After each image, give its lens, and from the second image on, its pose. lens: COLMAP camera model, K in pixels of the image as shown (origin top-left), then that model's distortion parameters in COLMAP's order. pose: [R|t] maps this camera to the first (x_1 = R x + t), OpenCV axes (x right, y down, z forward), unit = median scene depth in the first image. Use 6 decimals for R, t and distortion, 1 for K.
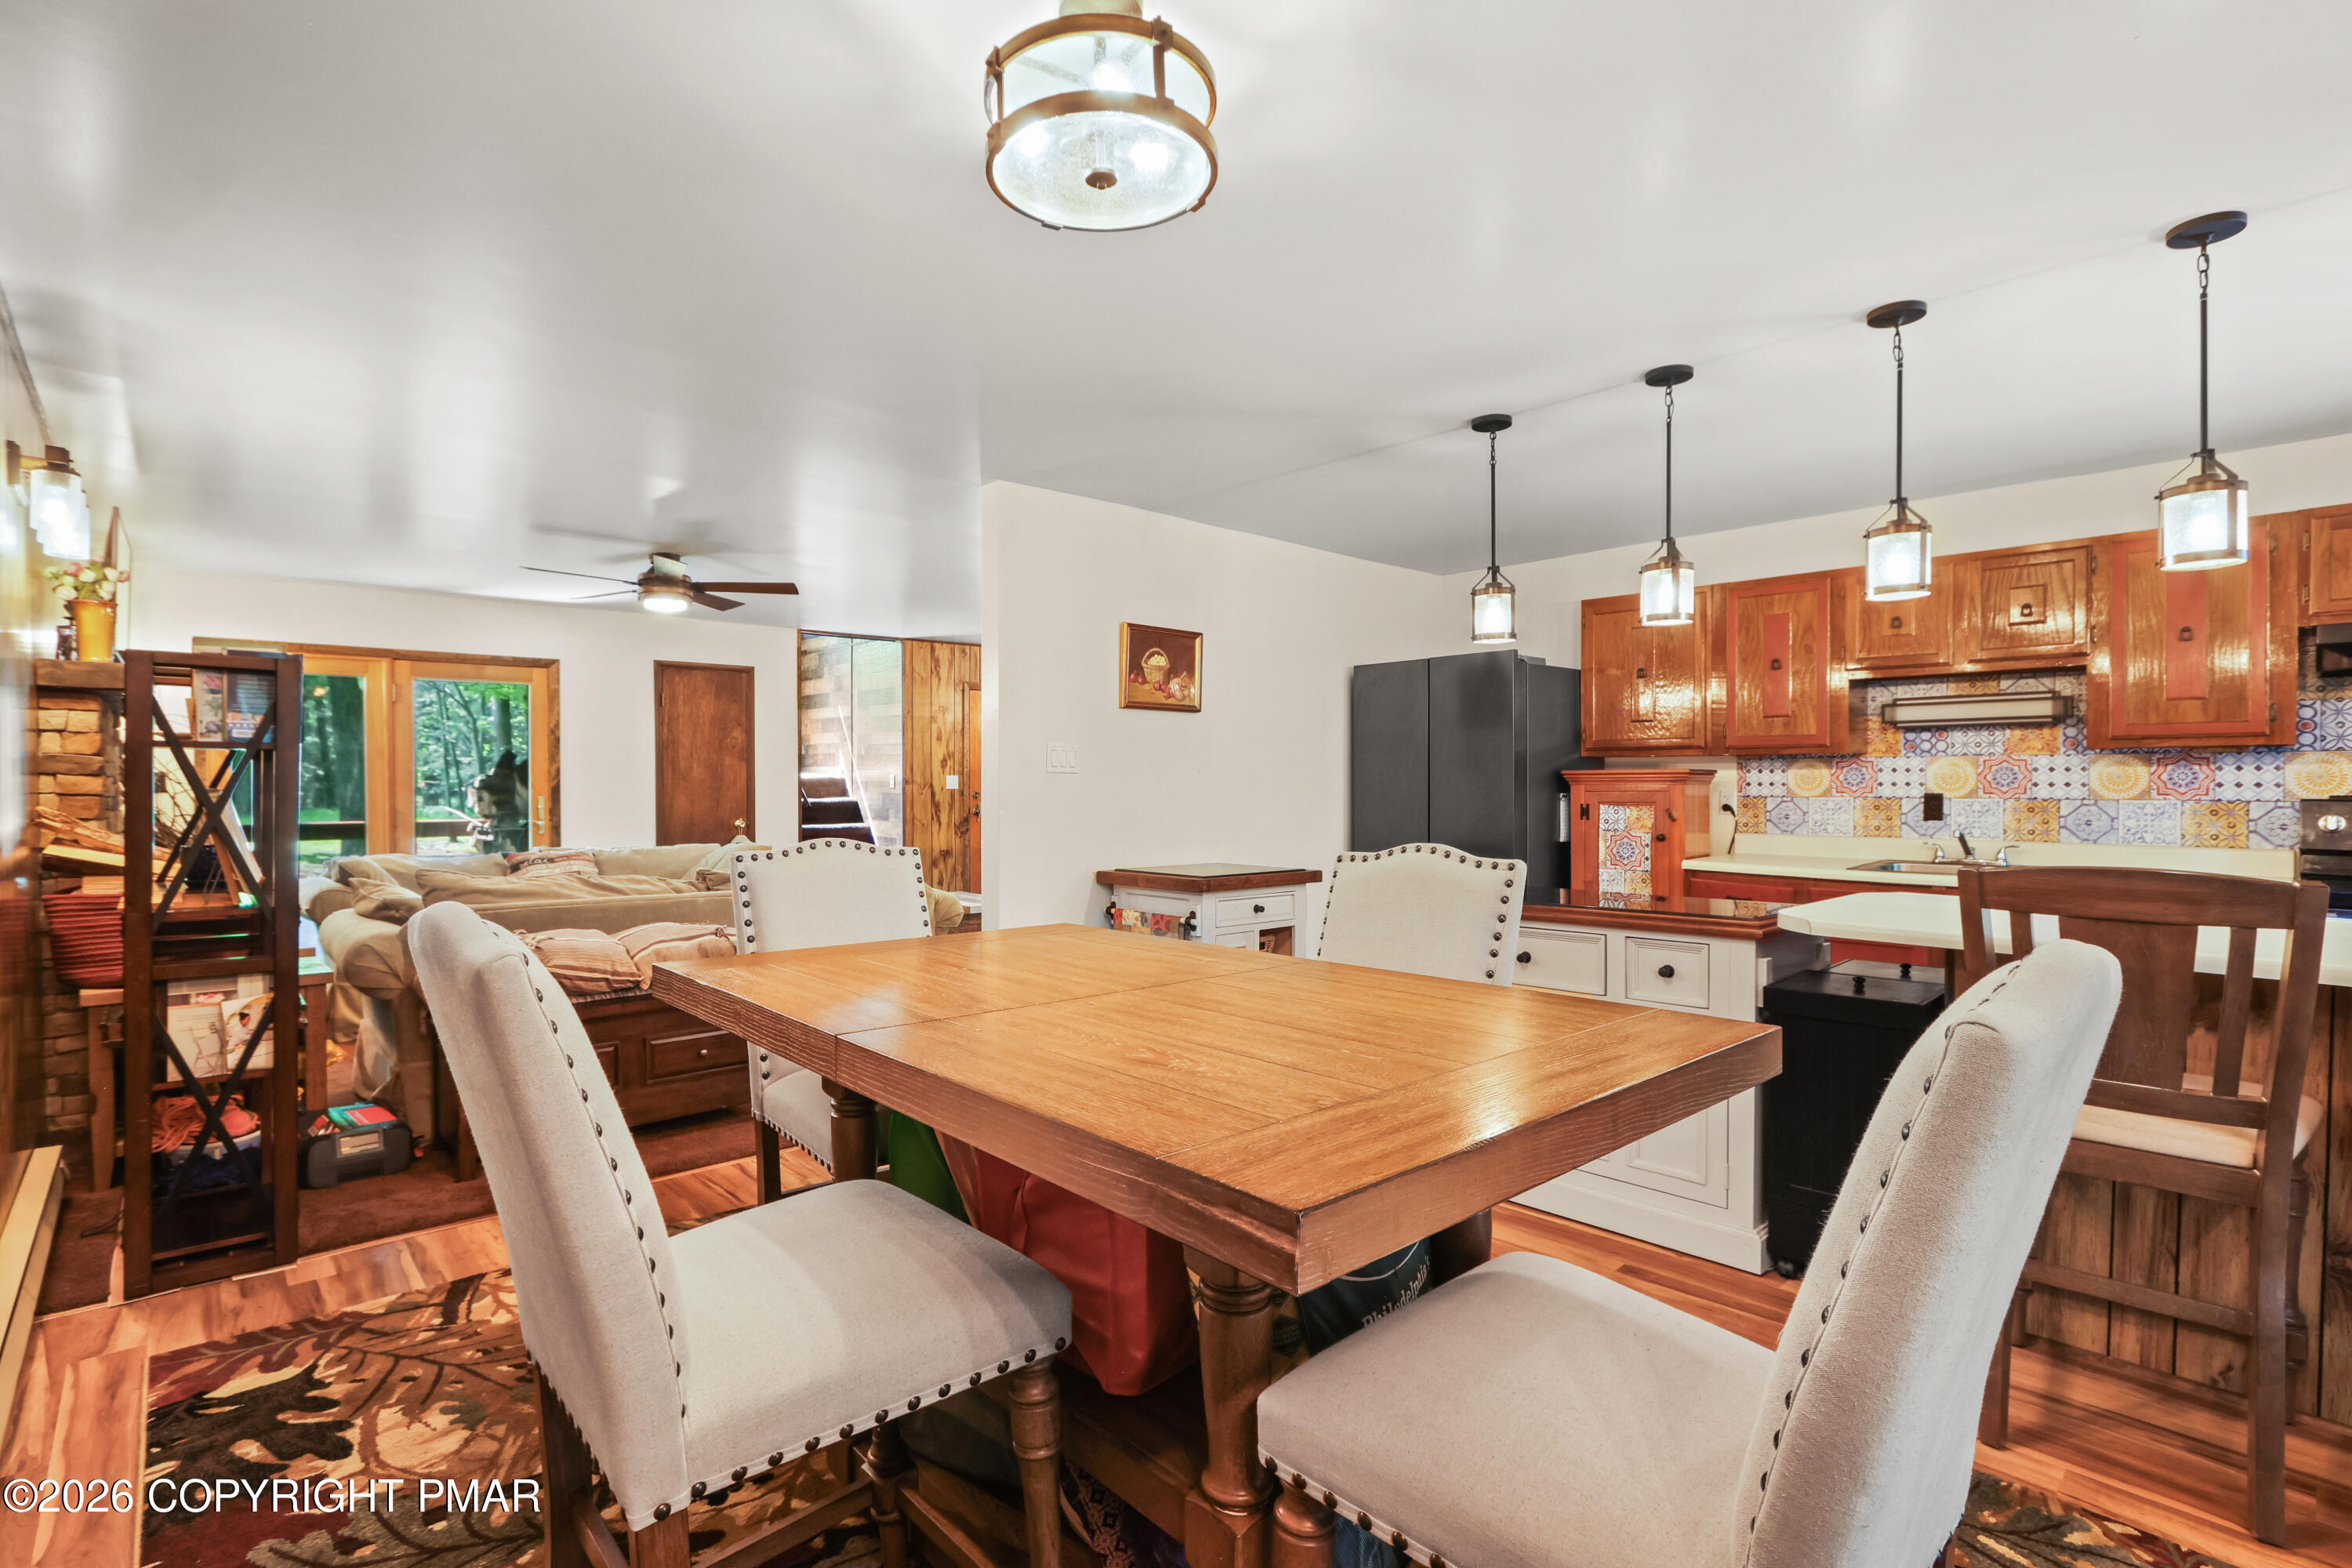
lens RADIAL K [[1106.1, 0, 1150.9], [0, 1106.1, 774.7], [0, 0, 1]] dist [-0.019423, 0.003194]
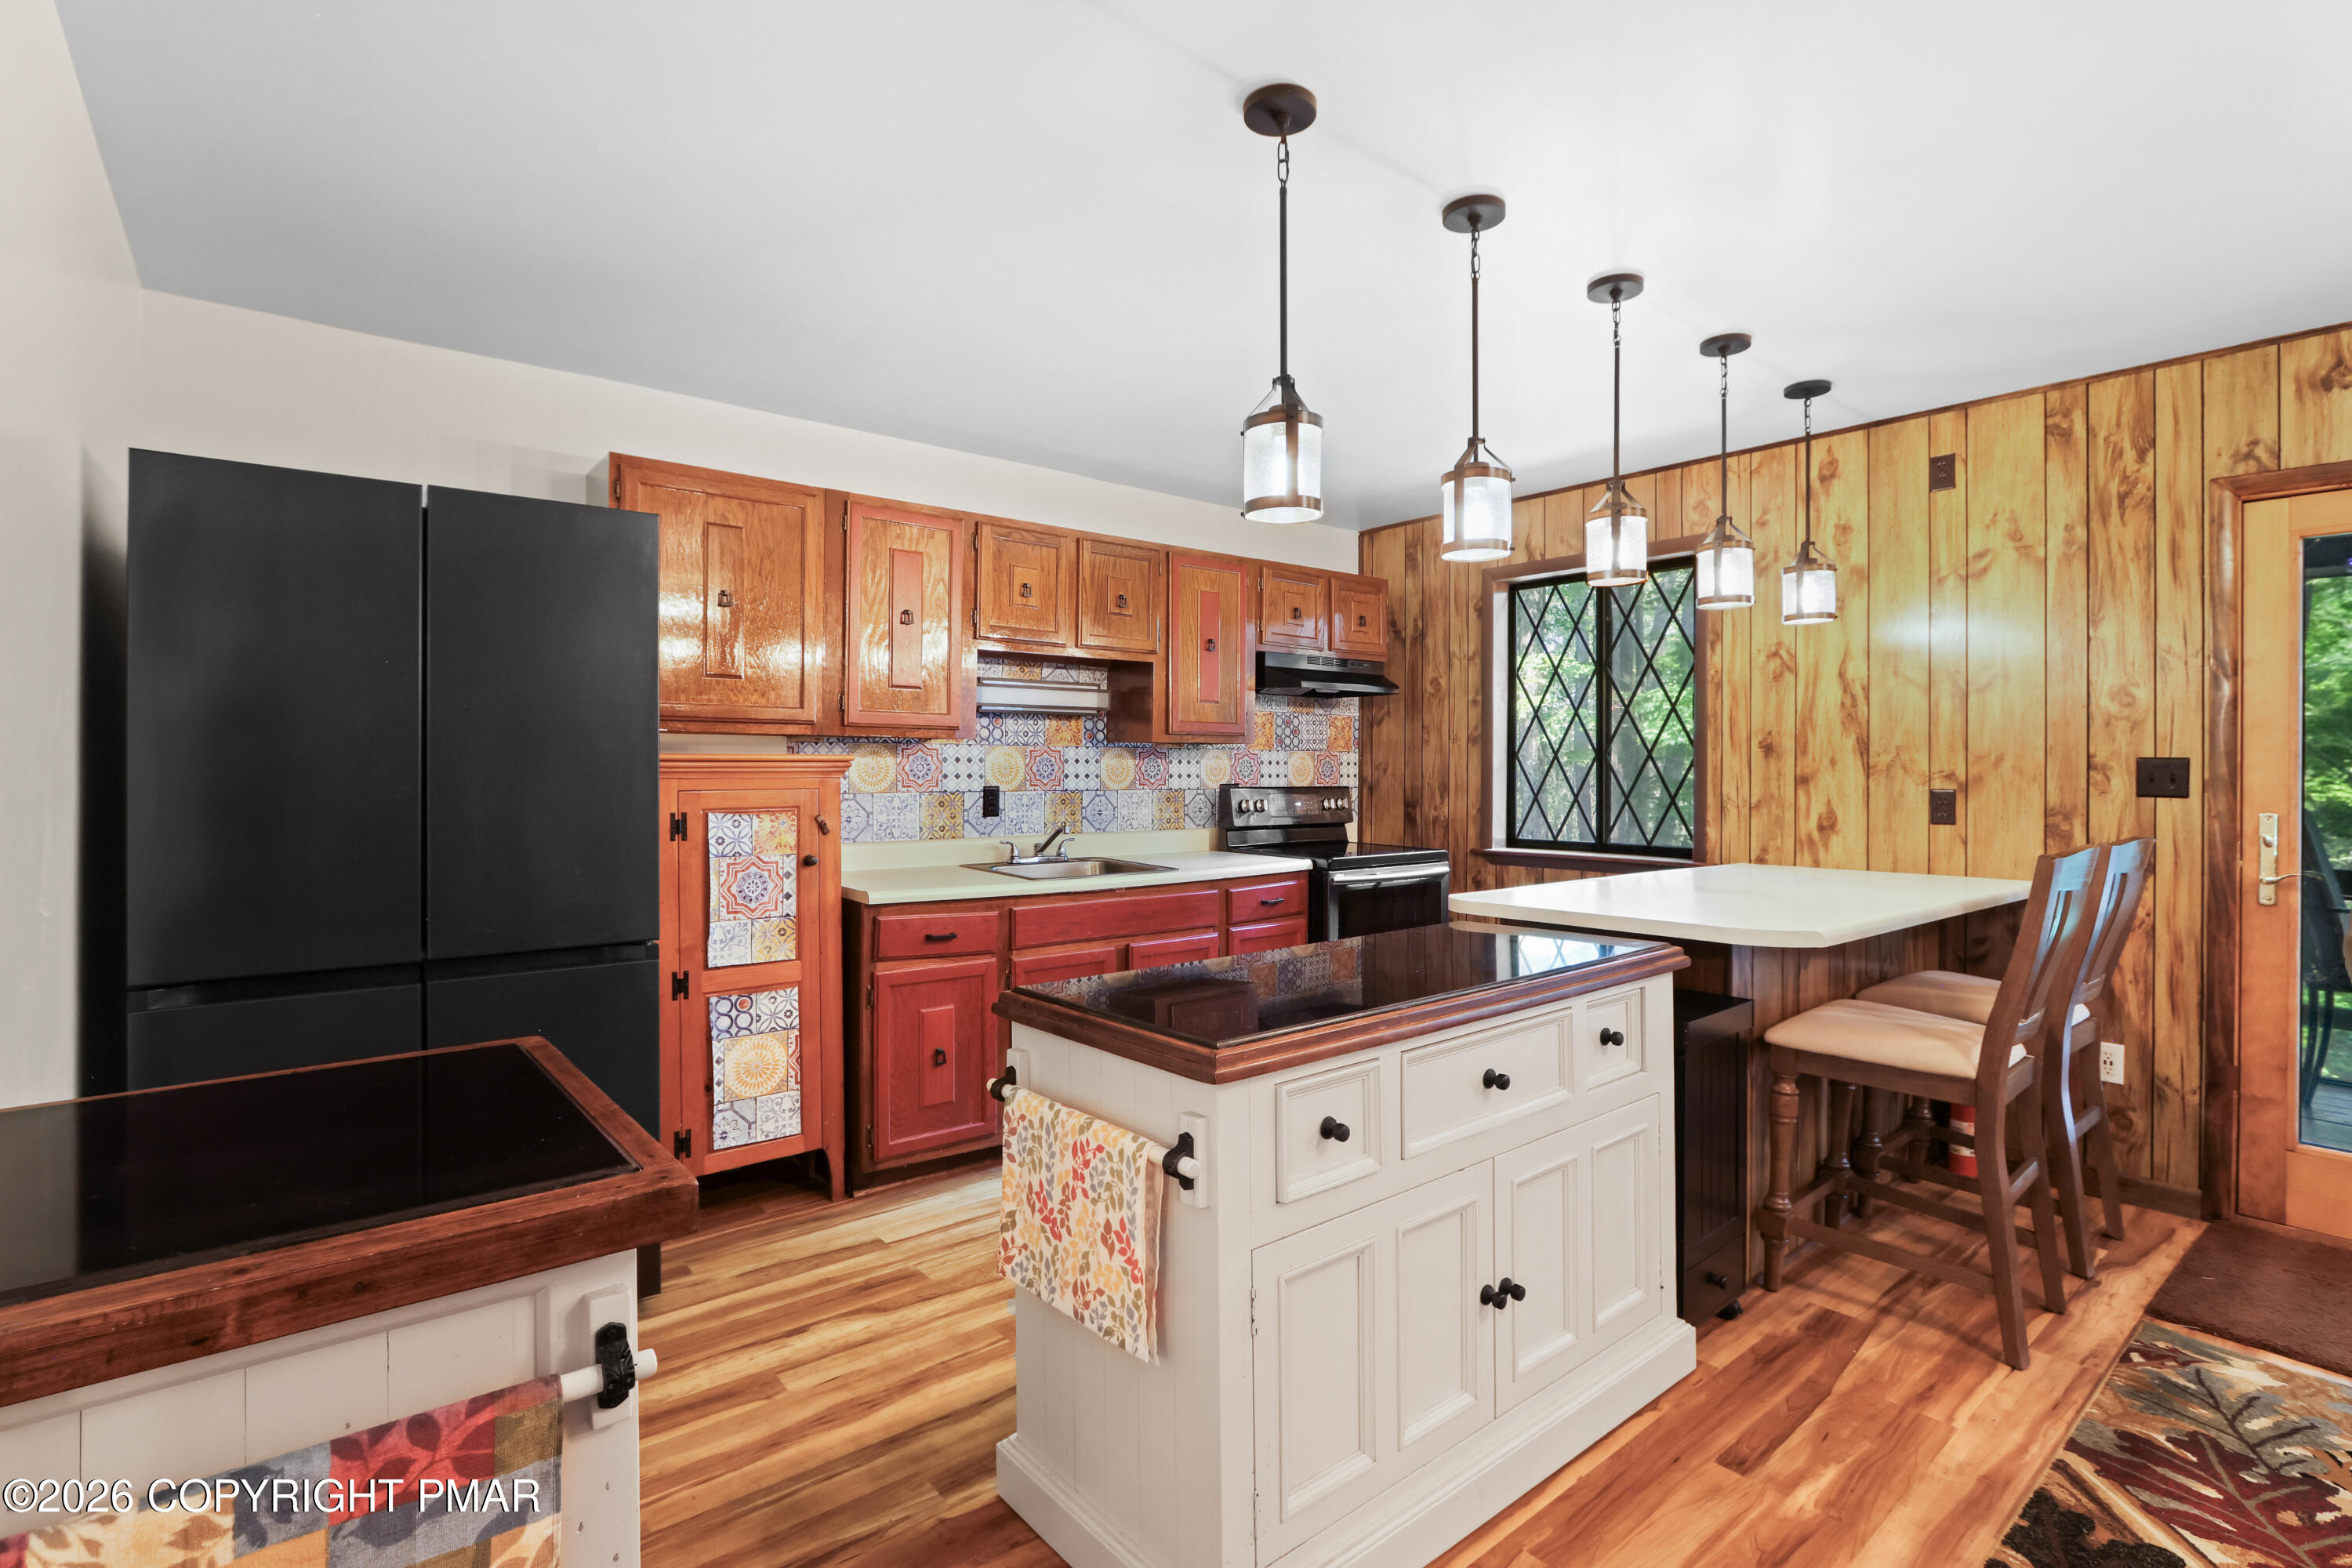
lens RADIAL K [[1106.1, 0, 1153.5], [0, 1106.1, 763.3], [0, 0, 1]] dist [-0.019423, 0.003194]
pose [[0.063144, 0.004966, 0.997992, -0.179632], [-0.008827, 0.999951, -0.004417, 0.000957], [-0.997965, -0.008530, 0.063185, 0.792271]]
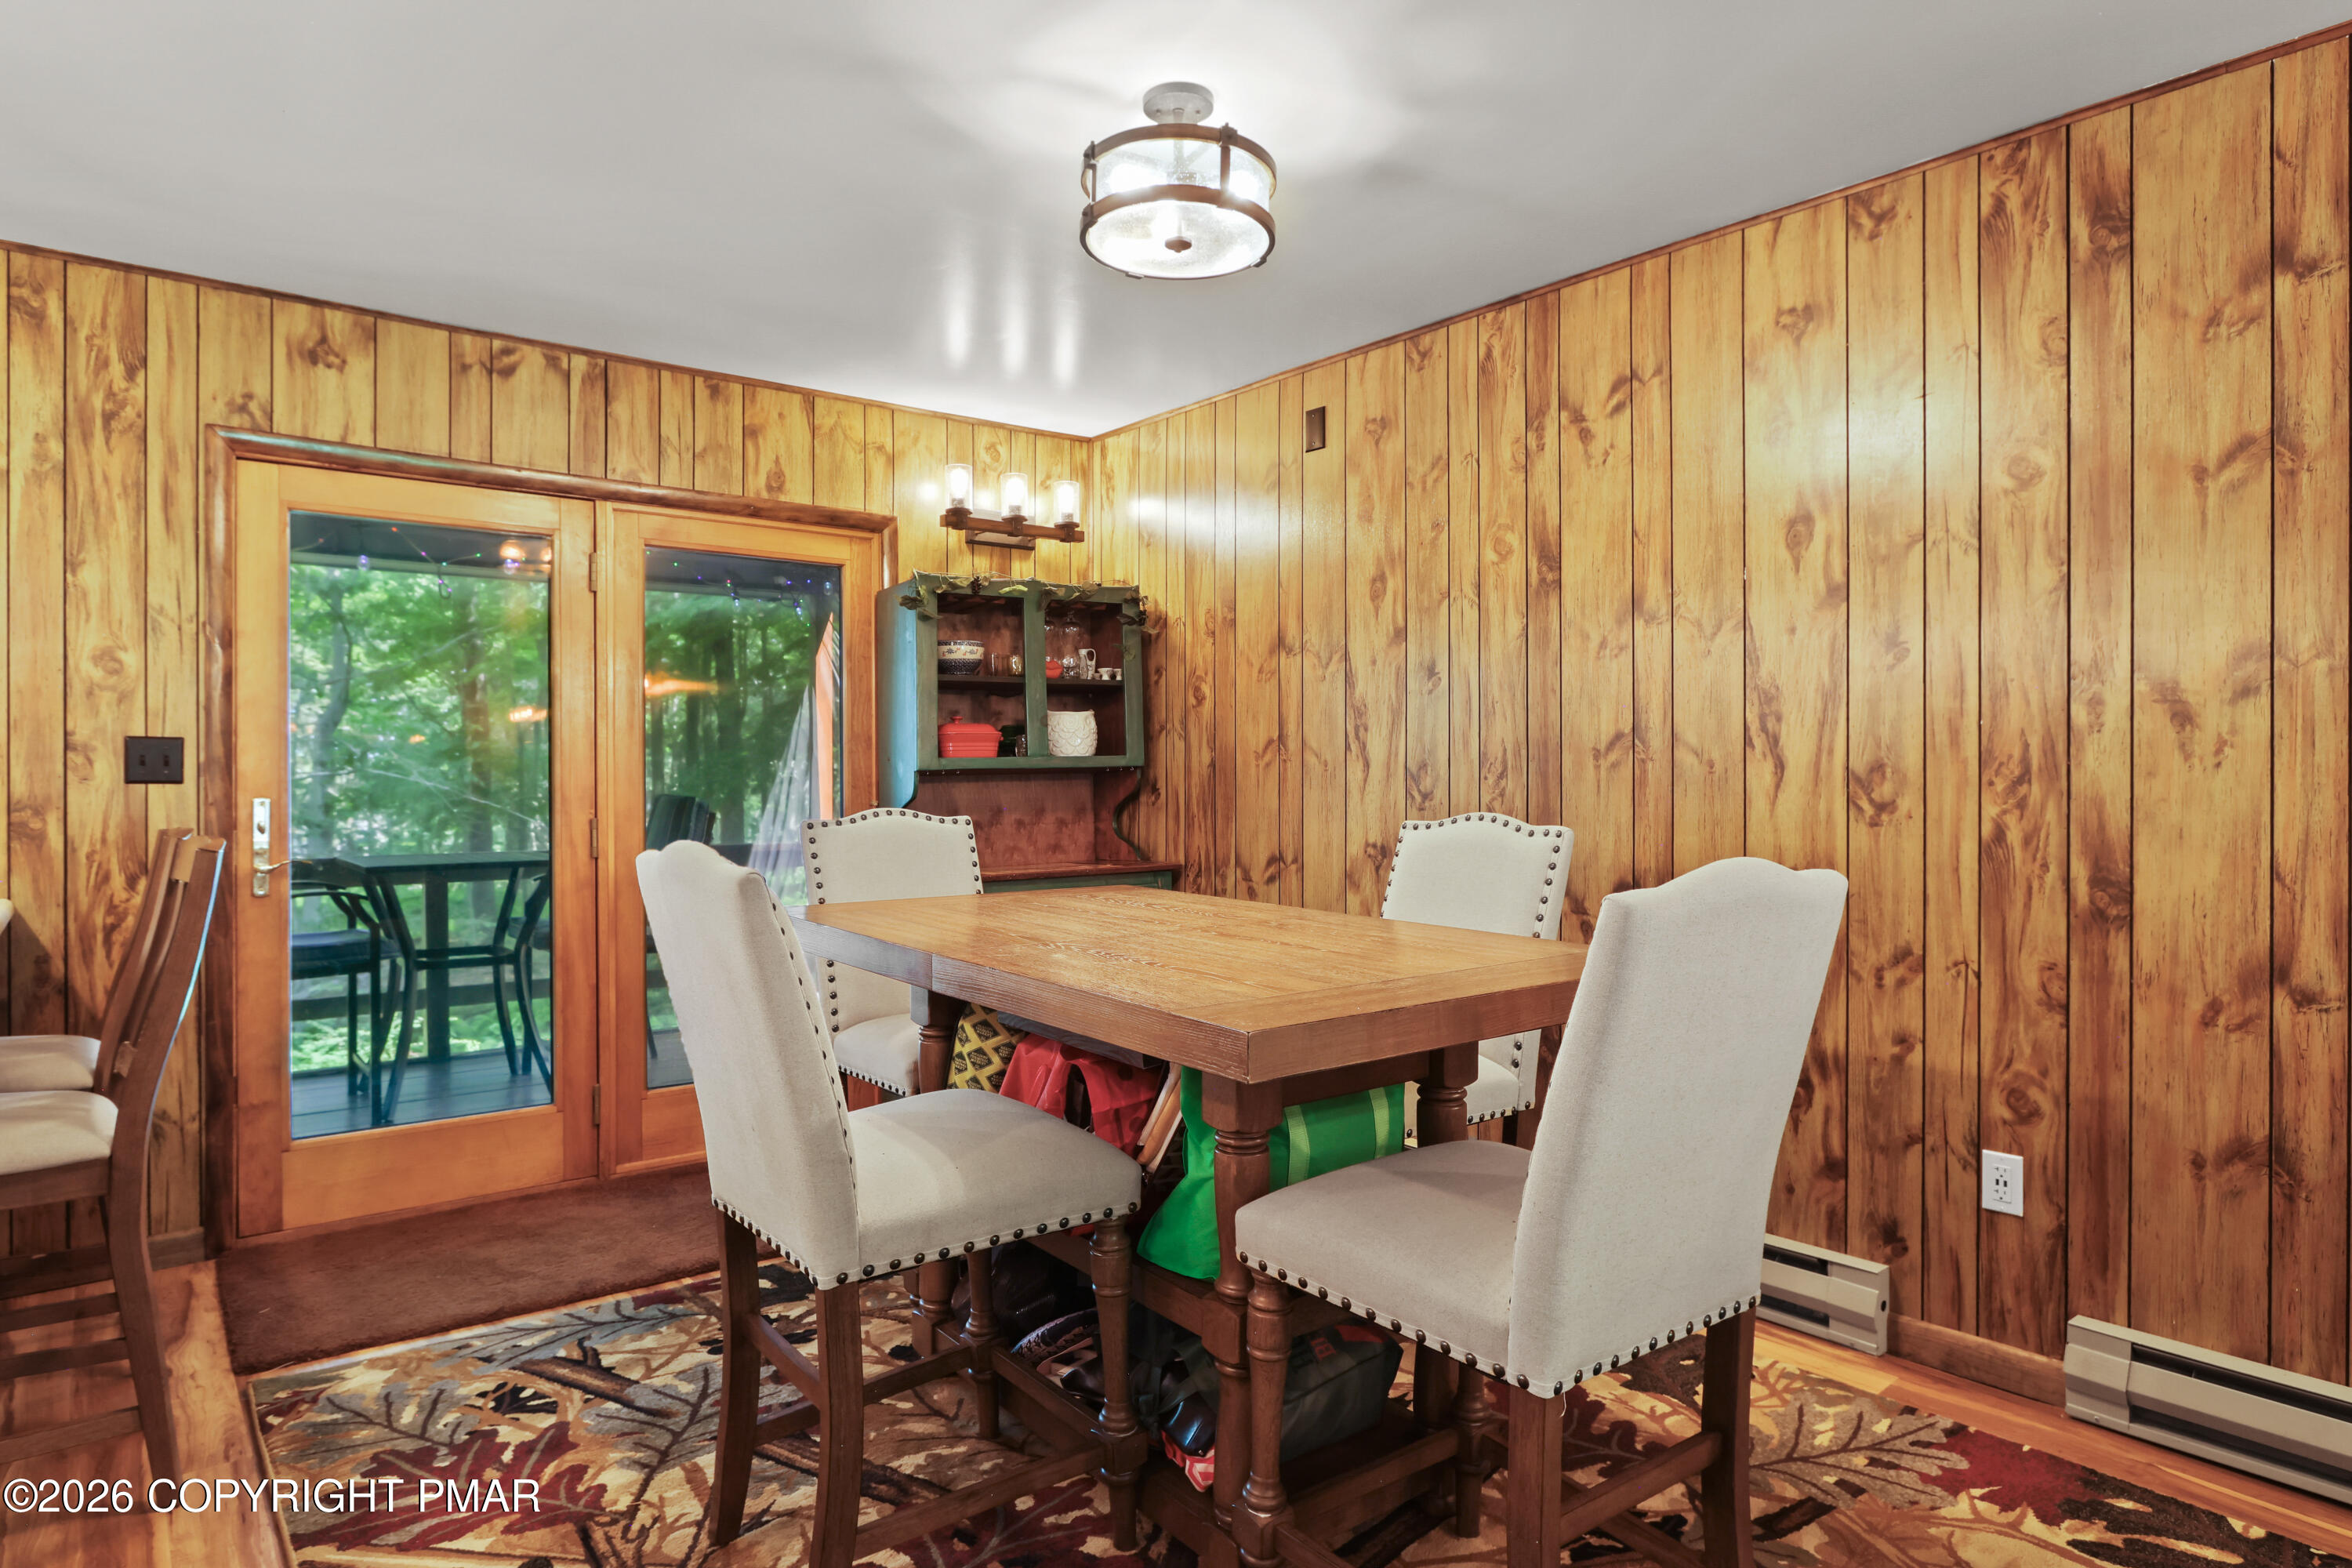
lens RADIAL K [[1361.5, 0, 1159.3], [0, 1361.5, 778.4], [0, 0, 1]] dist [-0.006028, 0.003651]
pose [[-0.998108, 0.000684, 0.061488, -0.040074], [0.000572, 0.999998, -0.001840, 0.012231], [-0.061489, -0.001801, -0.998106, 0.890733]]
